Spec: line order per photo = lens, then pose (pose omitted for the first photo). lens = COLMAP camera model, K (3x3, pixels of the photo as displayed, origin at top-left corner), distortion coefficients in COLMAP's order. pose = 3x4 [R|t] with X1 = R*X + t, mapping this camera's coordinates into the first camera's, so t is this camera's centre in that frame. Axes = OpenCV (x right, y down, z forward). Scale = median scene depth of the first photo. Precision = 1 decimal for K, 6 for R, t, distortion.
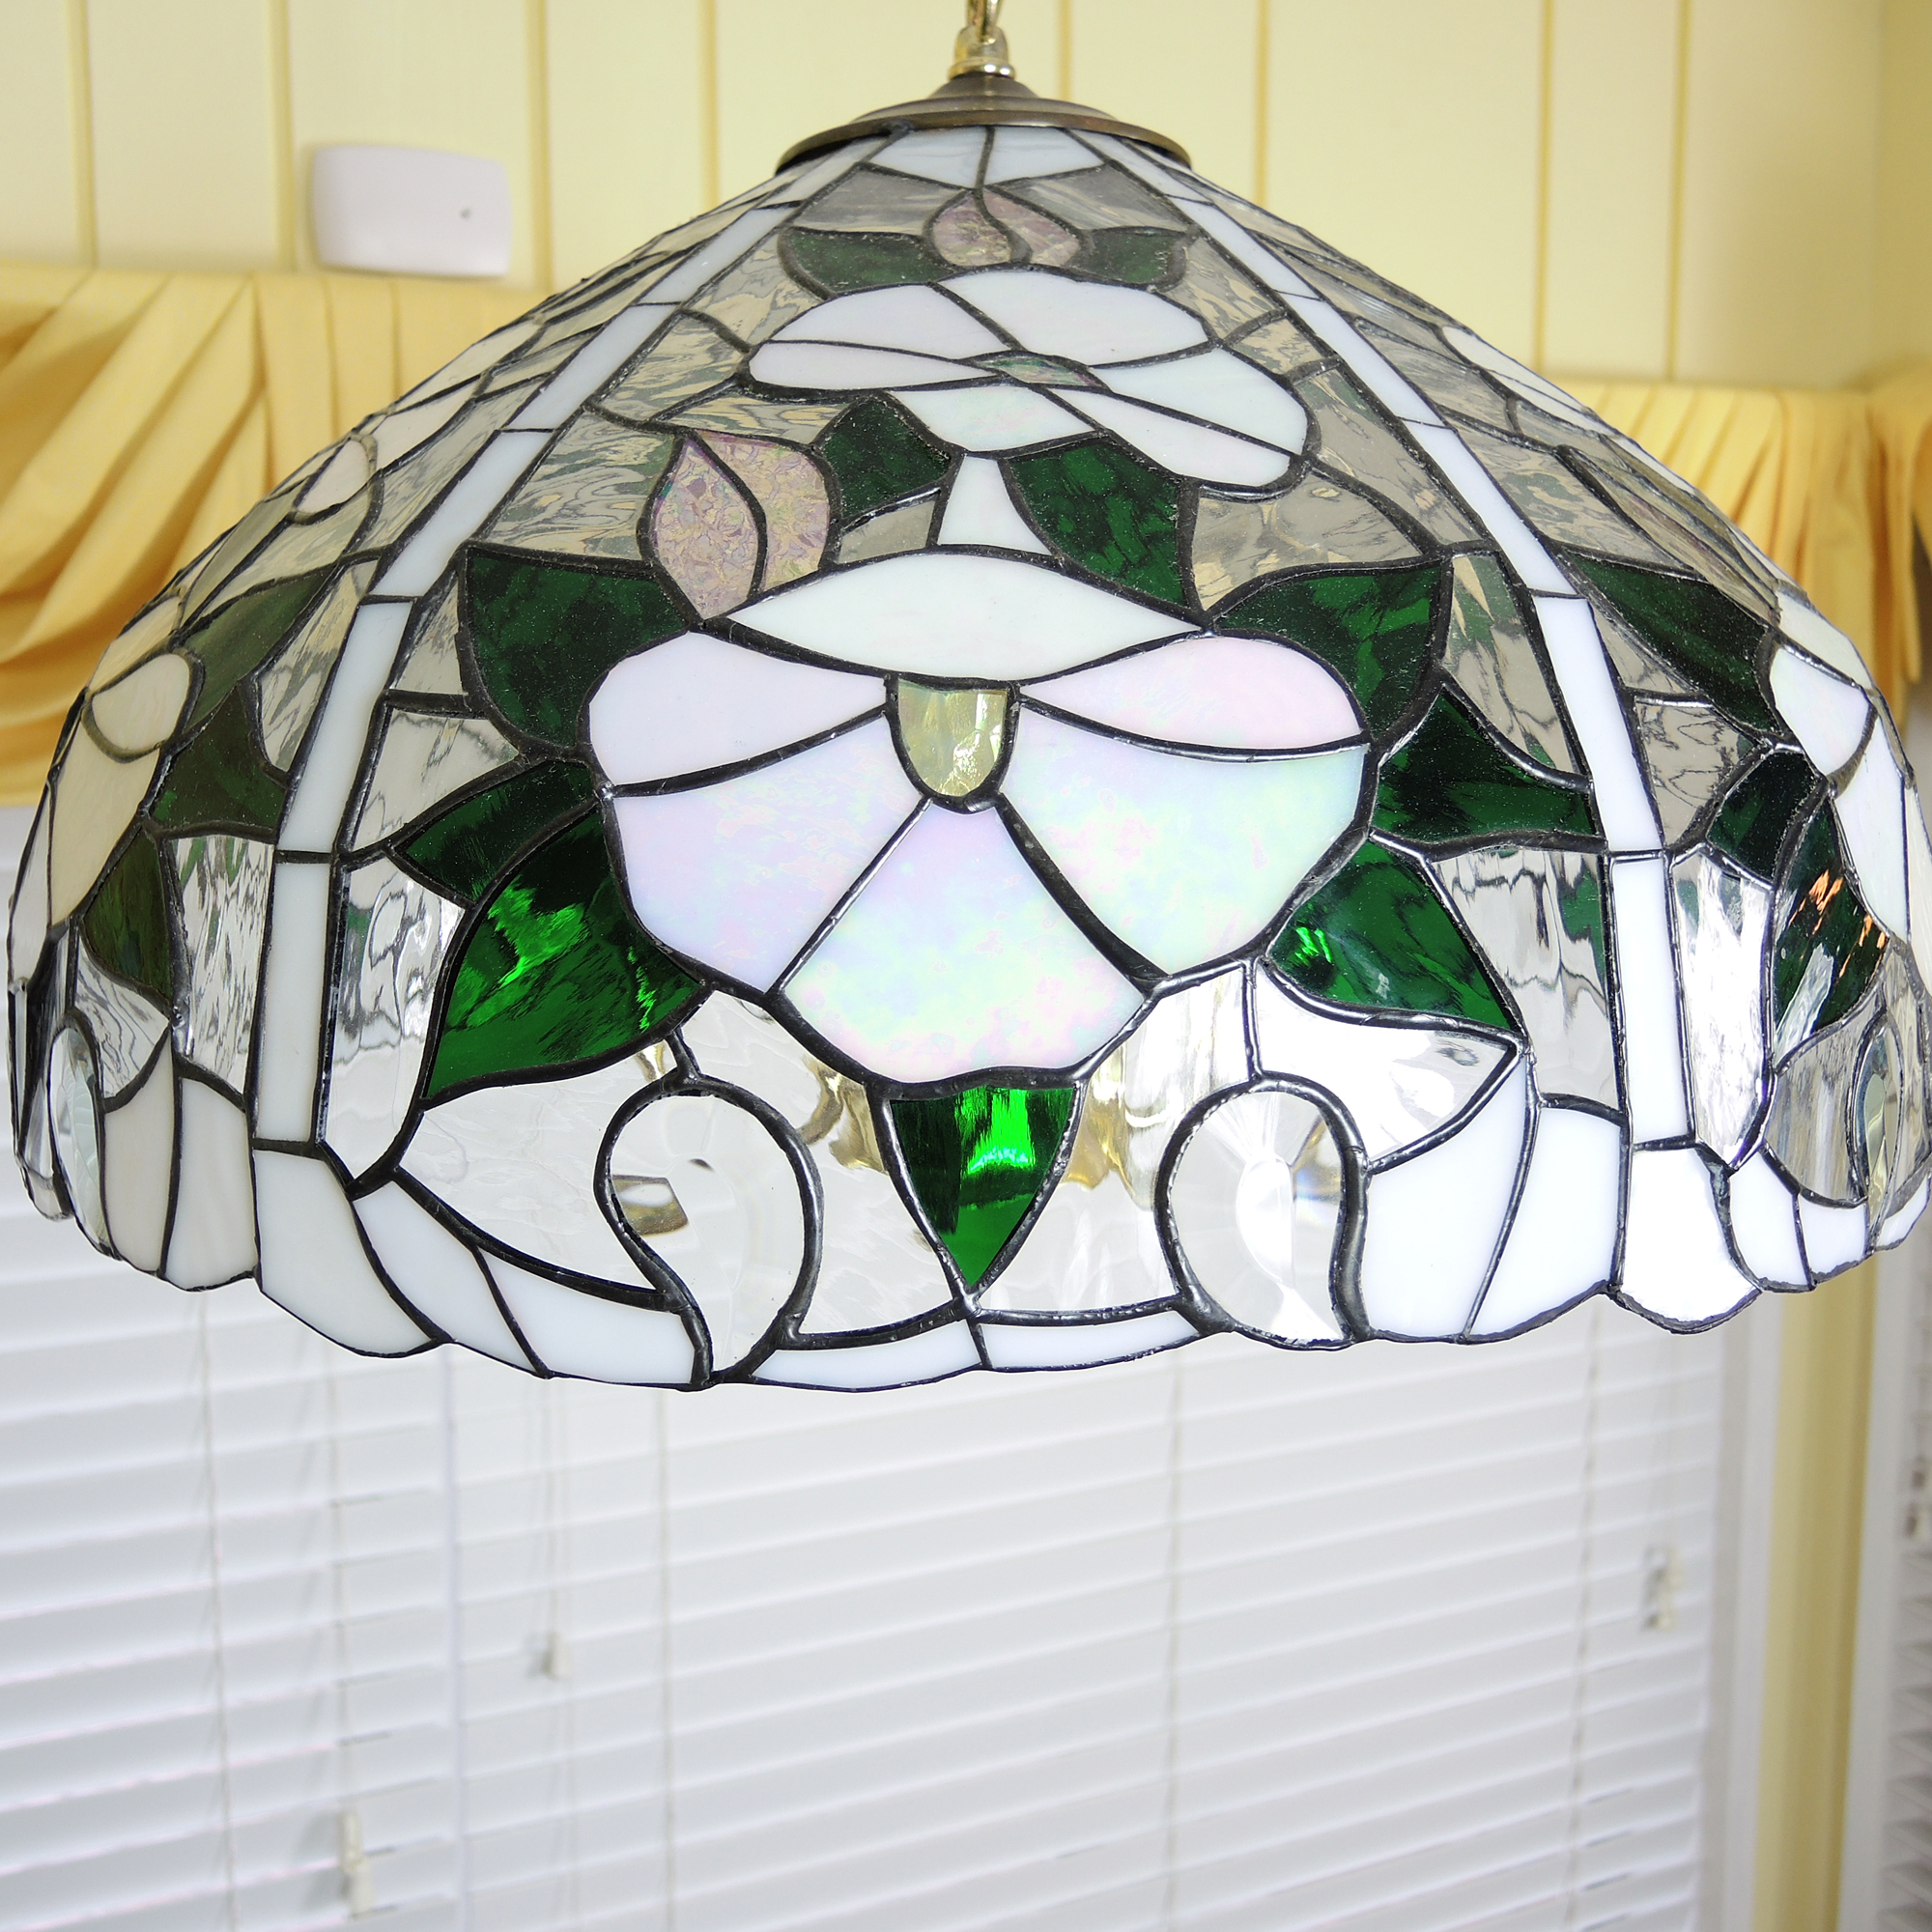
lens RADIAL K [[1816.5, 0, 963.2], [0, 1816.5, 921.7], [0, 0, 1]] dist [-0.013016, -0.008940]
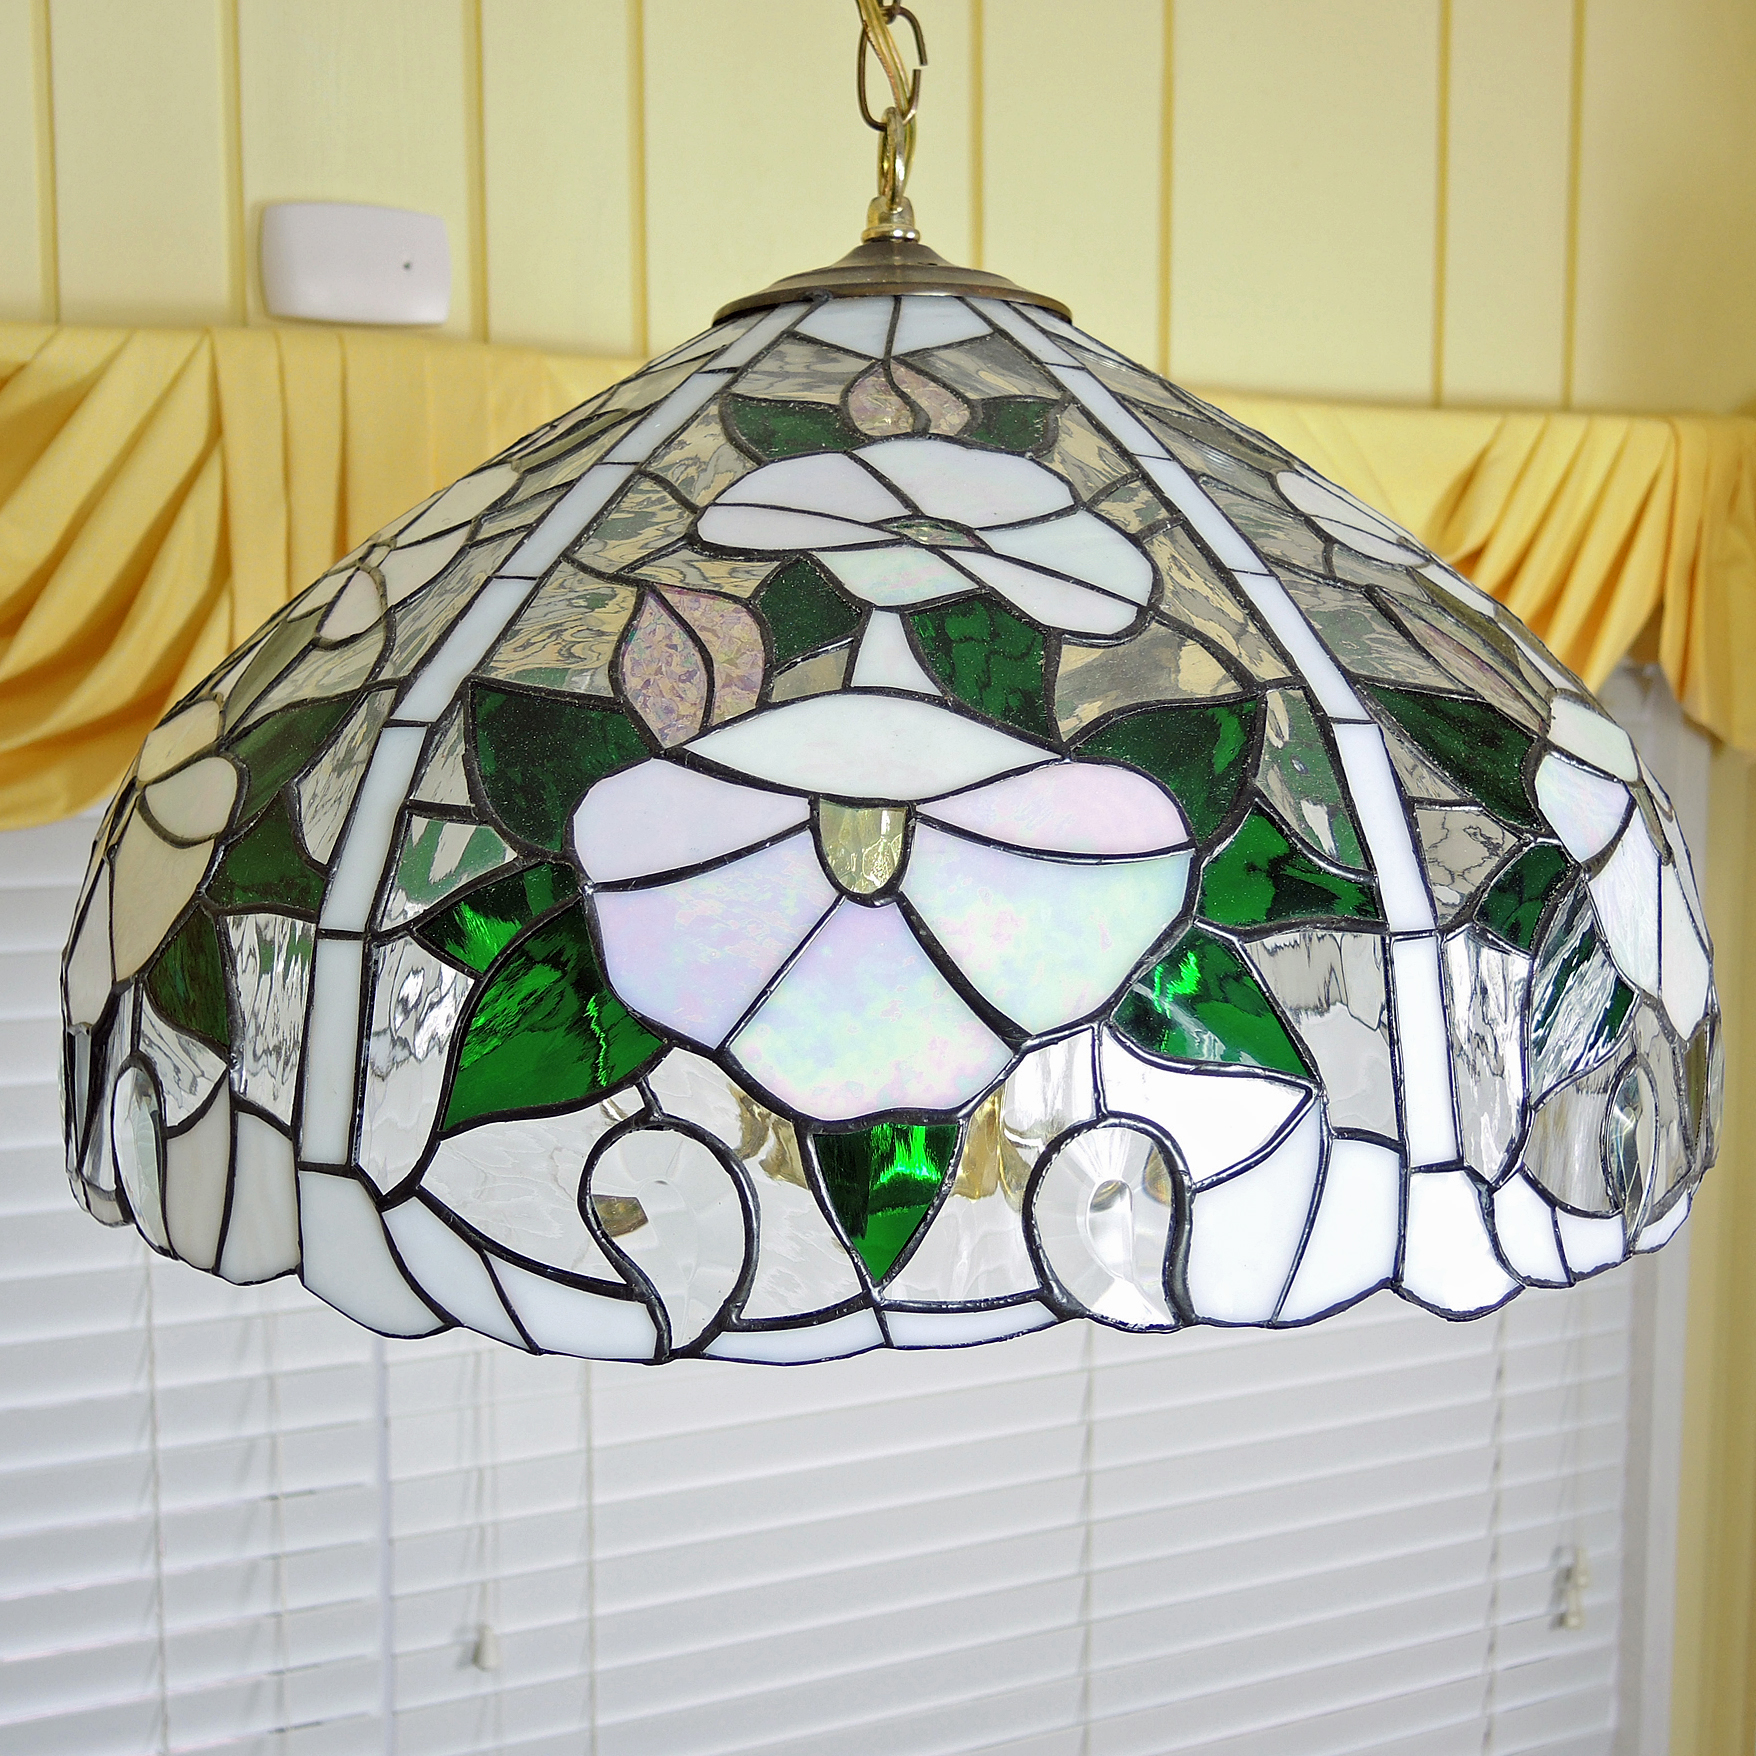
lens RADIAL K [[1913.3, 0, 878.0], [0, 1913.3, 878.0], [0, 0, 1]] dist [-0.018844, -0.029038]
pose [[0.999994, 0.000261, -0.003546, 0.008717], [-0.000315, 0.999884, -0.015226, -0.053533], [0.003541, 0.015227, 0.999878, -0.300094]]
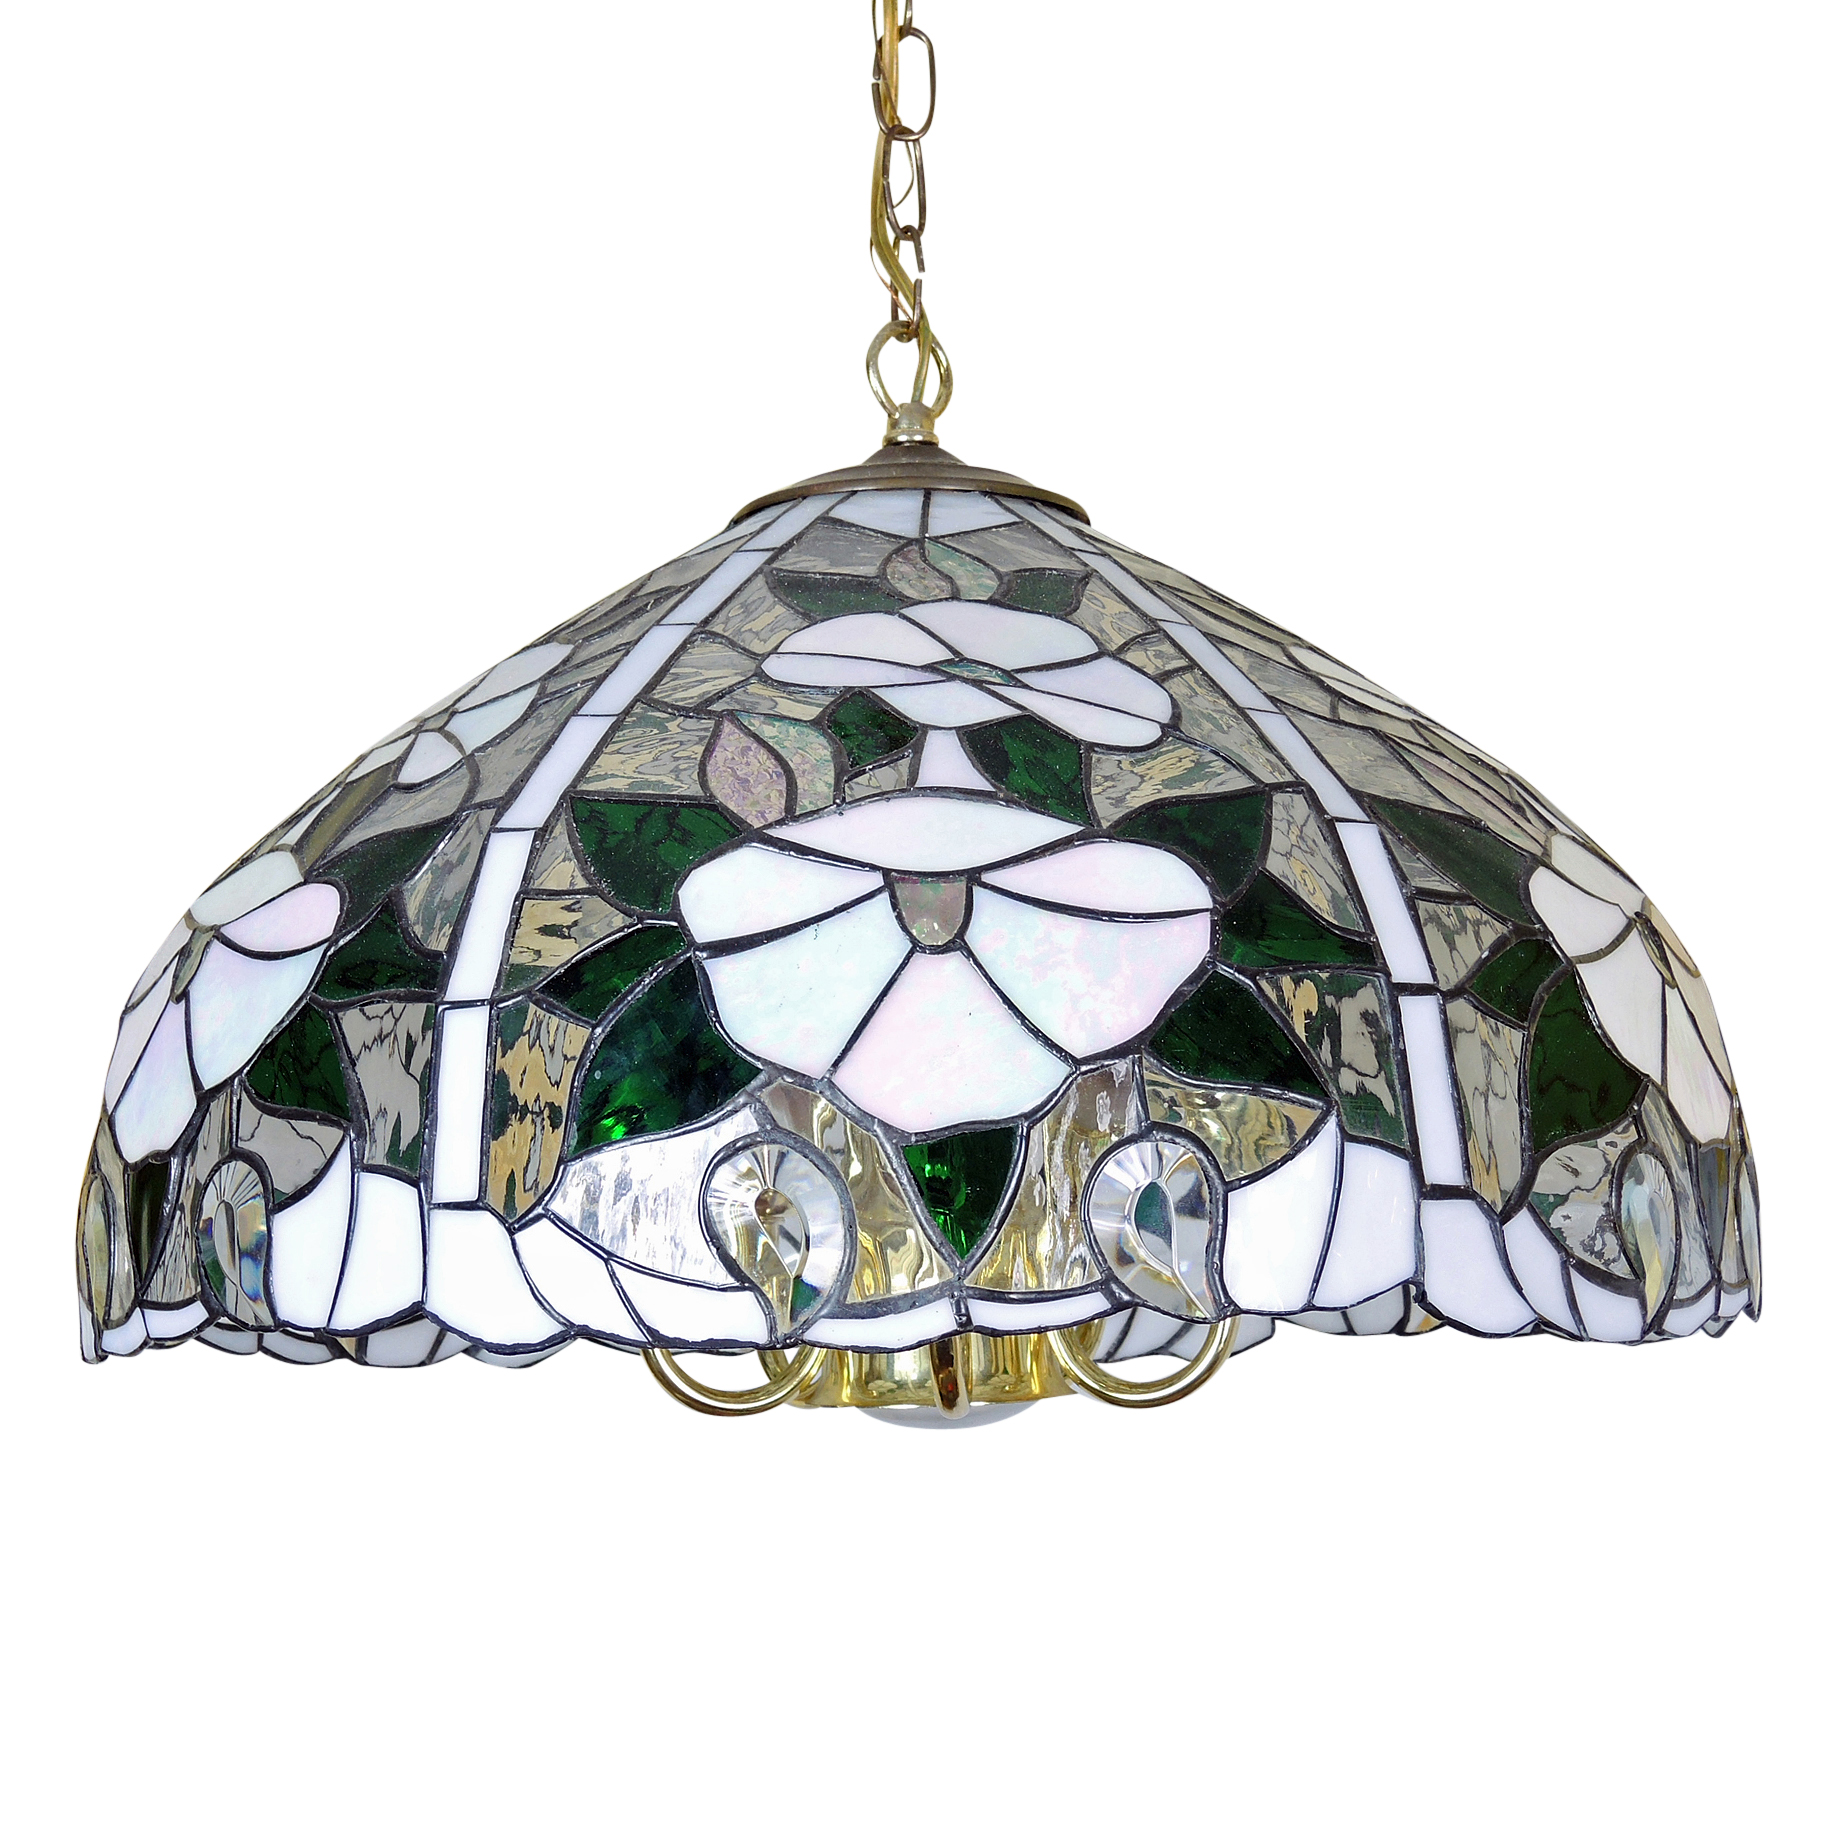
lens RADIAL K [[3898.5, 0, 921.0], [0, 3898.5, 921.0], [0, 0, 1]] dist [0.014626, 0.131339]
pose [[0.997698, -0.009354, 0.067159, -0.209760], [0.026379, 0.965962, -0.257334, 0.661070], [-0.062466, 0.258513, 0.963986, -1.860503]]
